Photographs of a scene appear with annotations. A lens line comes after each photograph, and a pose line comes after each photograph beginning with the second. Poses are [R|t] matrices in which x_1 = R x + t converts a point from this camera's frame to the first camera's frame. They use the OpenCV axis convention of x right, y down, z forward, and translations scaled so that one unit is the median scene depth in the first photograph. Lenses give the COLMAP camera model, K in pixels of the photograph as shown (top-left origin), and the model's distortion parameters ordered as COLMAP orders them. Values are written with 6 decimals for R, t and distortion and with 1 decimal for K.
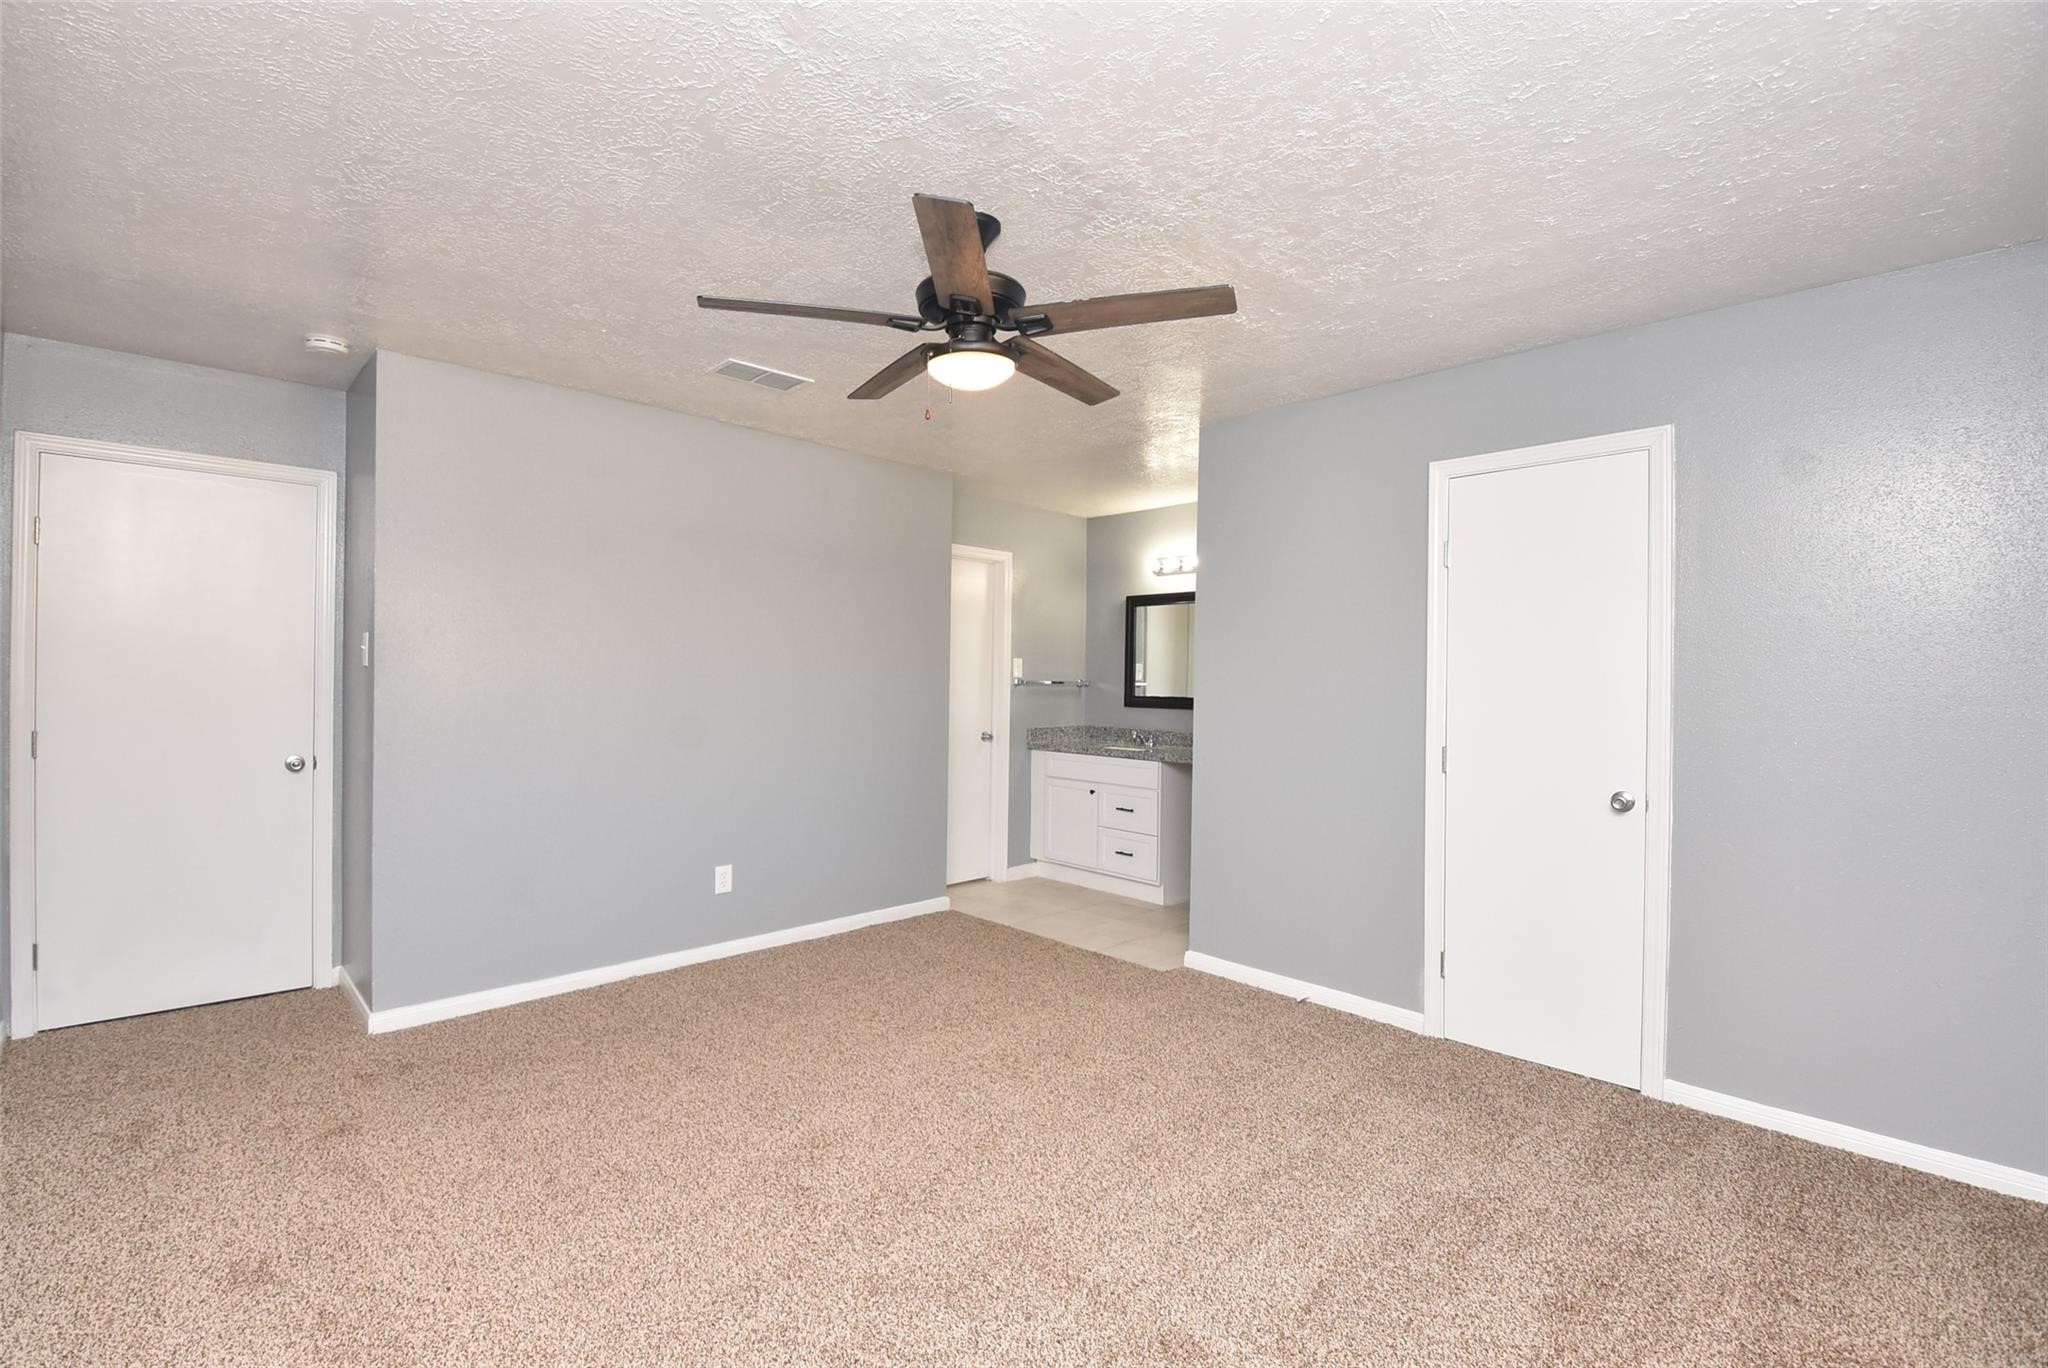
lens RADIAL K [[907.6, 0, 1022.4], [0, 907.6, 682.5], [0, 0, 1]] dist [-0.013198, -0.001740]
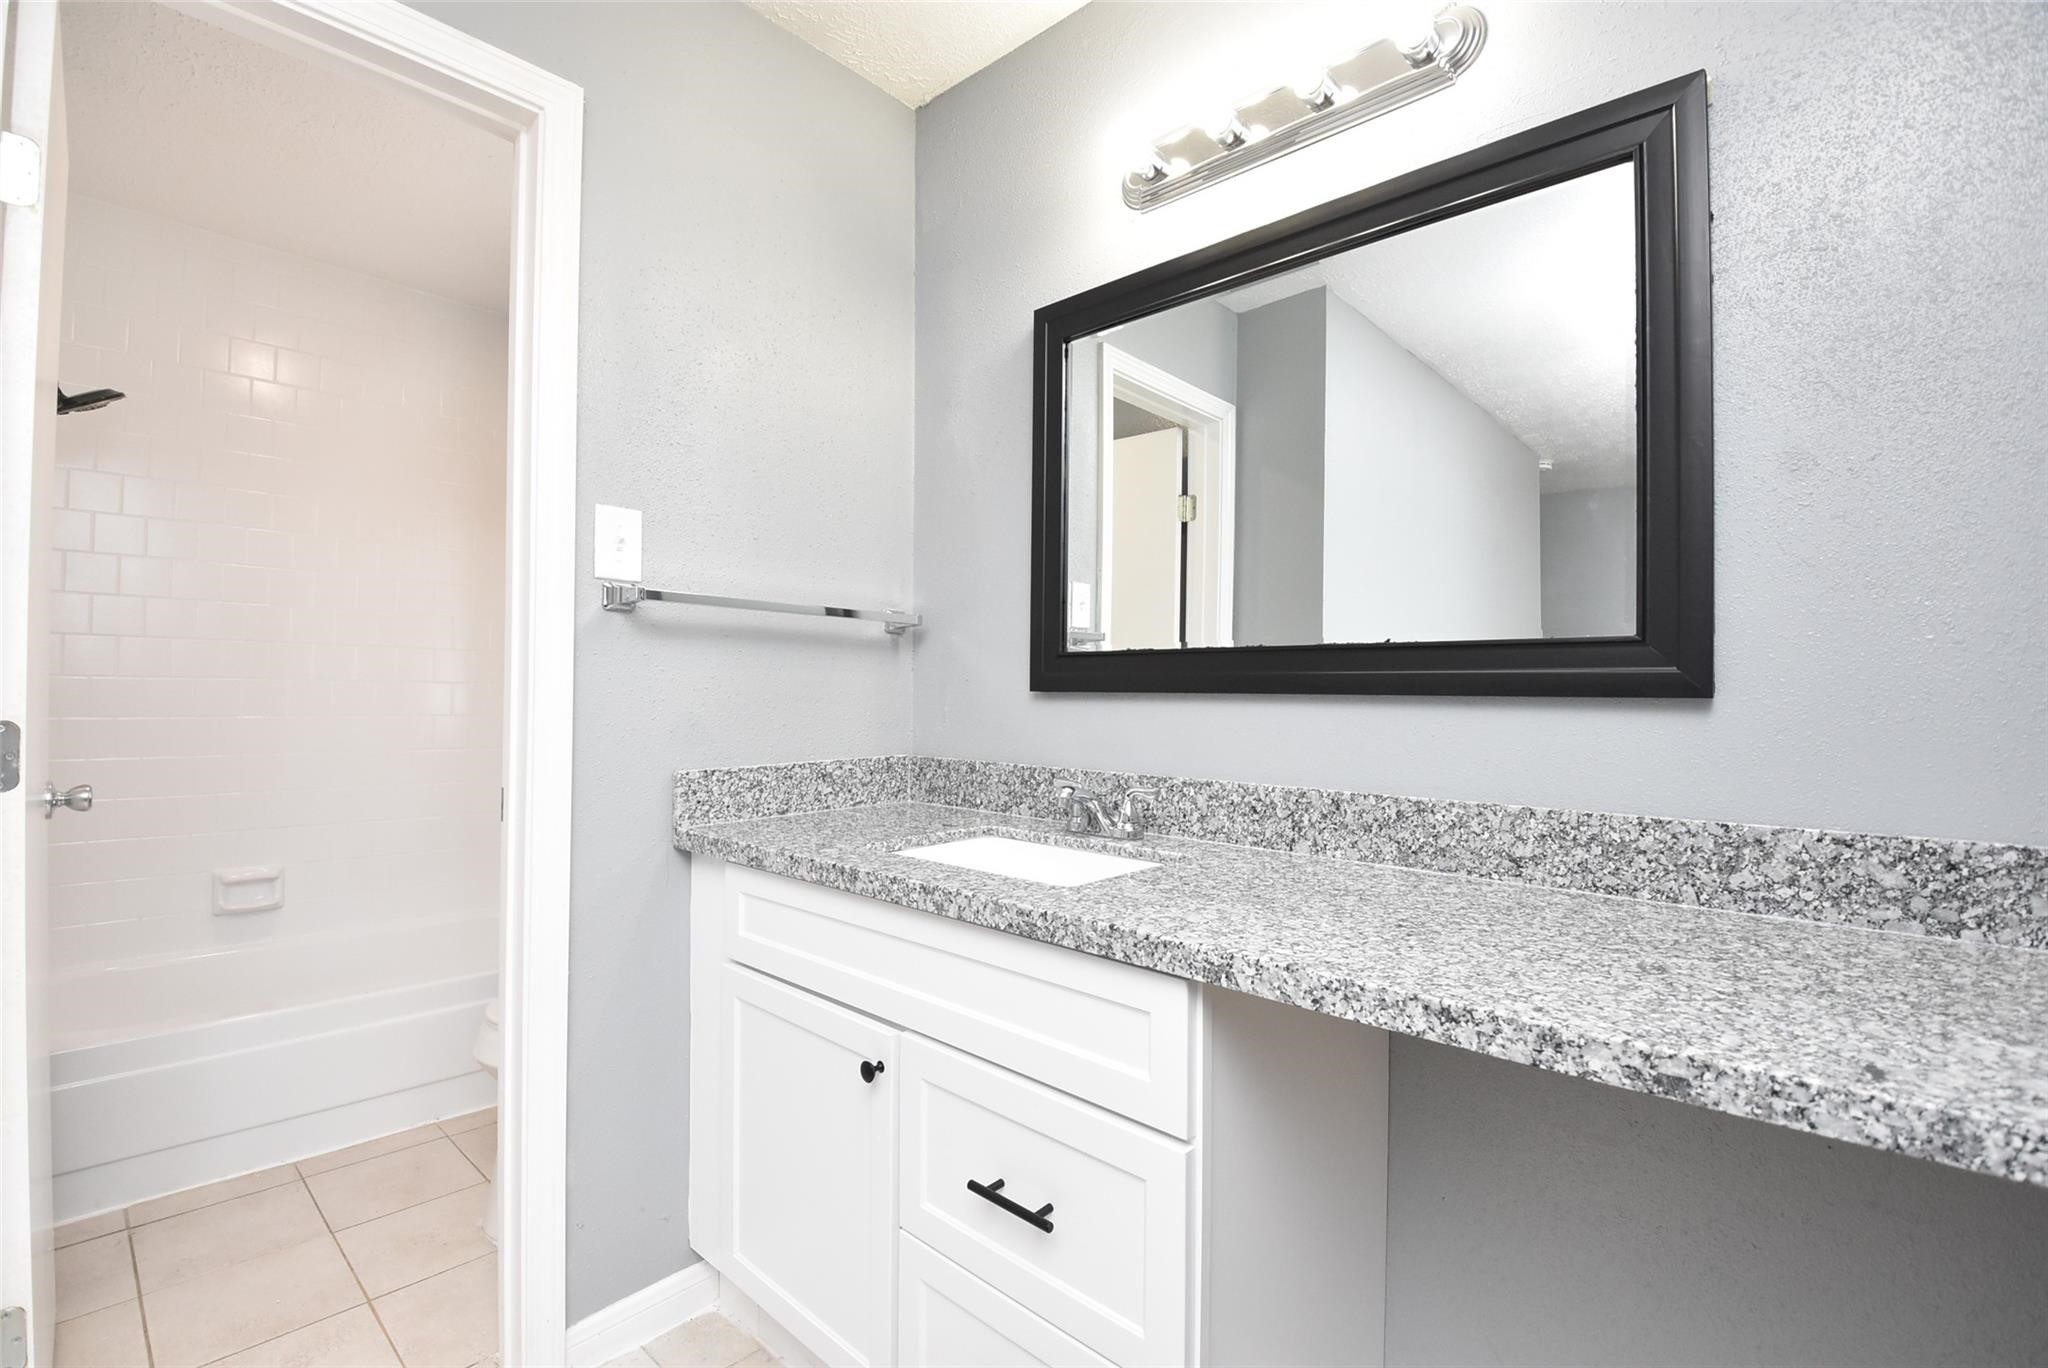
lens RADIAL K [[907.6, 0, 1024.2], [0, 907.6, 683.9], [0, 0, 1]] dist [-0.013198, -0.001740]
pose [[0.997845, -0.008018, 0.065126, 0.091856], [0.008206, 0.999963, -0.002618, 0.024652], [-0.065102, 0.003146, 0.997874, 0.712691]]
